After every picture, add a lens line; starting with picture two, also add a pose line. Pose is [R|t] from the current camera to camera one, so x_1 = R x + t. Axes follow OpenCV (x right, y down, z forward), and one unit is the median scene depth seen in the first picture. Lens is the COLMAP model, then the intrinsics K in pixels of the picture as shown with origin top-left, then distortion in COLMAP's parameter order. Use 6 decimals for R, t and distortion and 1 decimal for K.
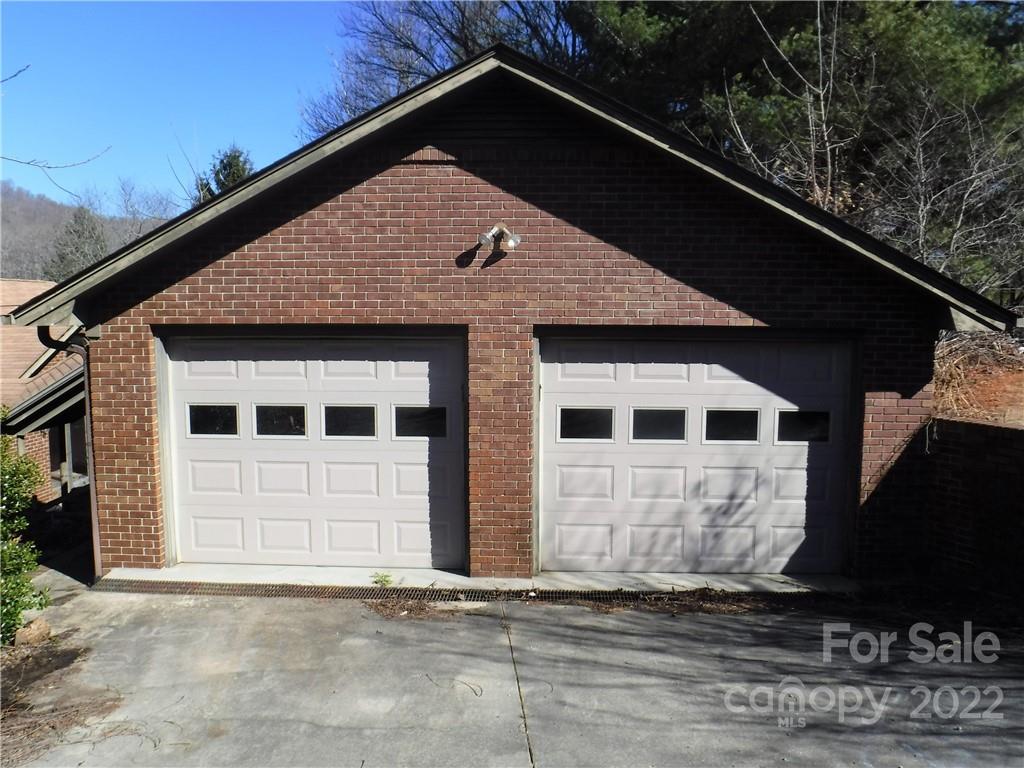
lens RADIAL K [[825.3, 0, 517.2], [0, 825.3, 390.1], [0, 0, 1]] dist [-0.106070, 0.041720]
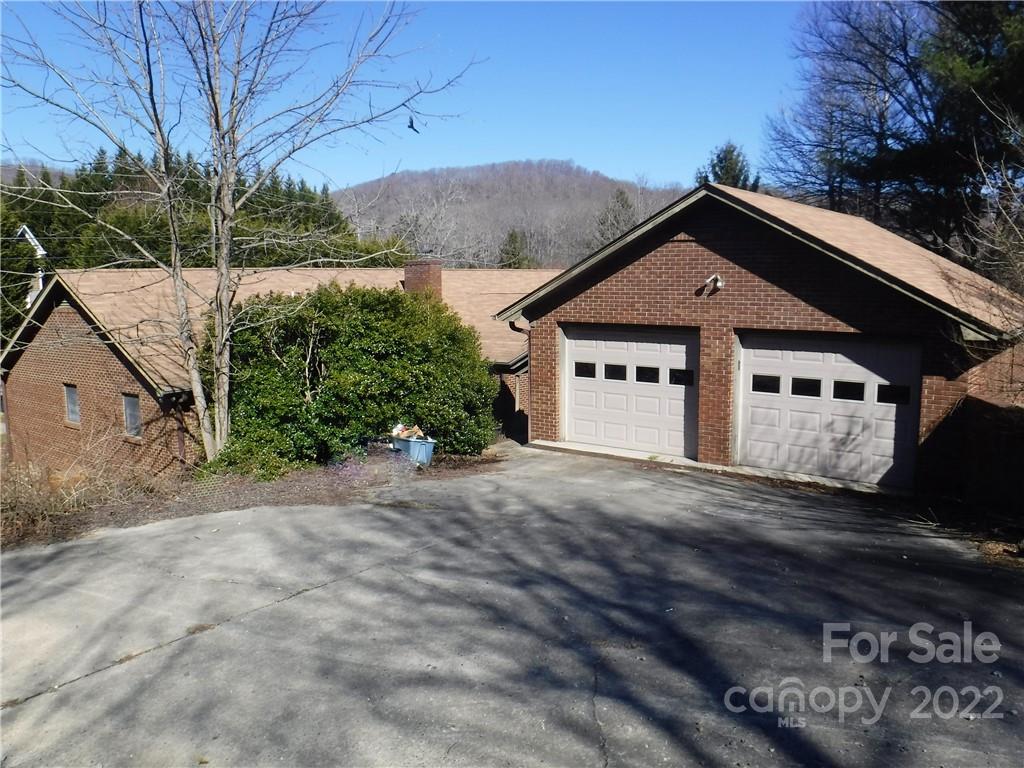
lens RADIAL K [[825.3, 0, 517.2], [0, 825.3, 390.1], [0, 0, 1]] dist [-0.106070, 0.041720]
pose [[0.807395, 0.070143, -0.585826, 0.692044], [-0.045217, 0.997344, 0.057097, -0.022373], [0.588276, -0.019611, 0.808423, -0.741534]]
